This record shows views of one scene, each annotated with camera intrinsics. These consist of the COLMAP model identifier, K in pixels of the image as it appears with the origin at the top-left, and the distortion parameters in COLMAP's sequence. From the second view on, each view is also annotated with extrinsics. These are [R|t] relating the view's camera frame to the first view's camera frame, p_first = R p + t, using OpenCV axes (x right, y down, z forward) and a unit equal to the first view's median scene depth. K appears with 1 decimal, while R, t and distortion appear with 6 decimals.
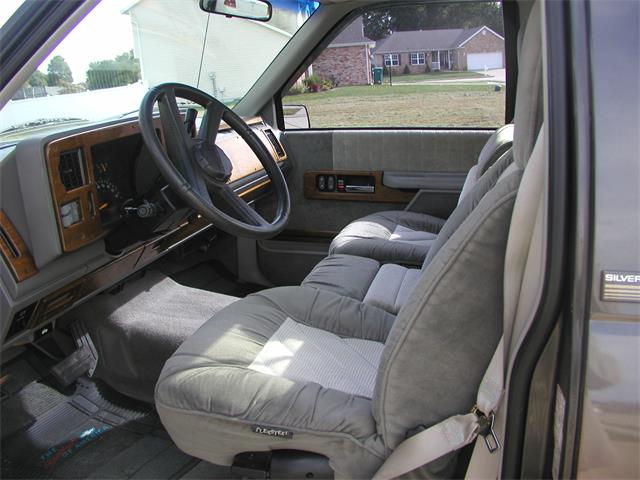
lens RADIAL K [[655.7, 0, 320.0], [0, 655.7, 240.0], [0, 0, 1]] dist [-0.250291, 0.286172]
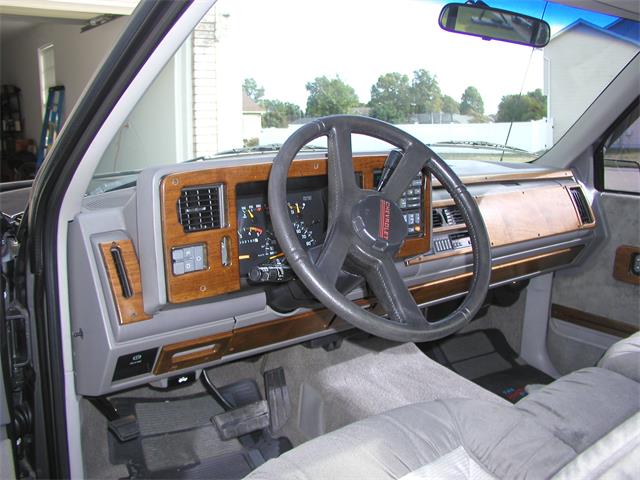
lens RADIAL K [[655.7, 0, 320.0], [0, 655.7, 240.0], [0, 0, 1]] dist [-0.250291, 0.286172]
pose [[0.816403, 0.157582, -0.555567, 0.193645], [-0.186784, 0.982392, 0.004169, -0.088455], [0.546442, 0.100368, 0.831461, 0.319381]]
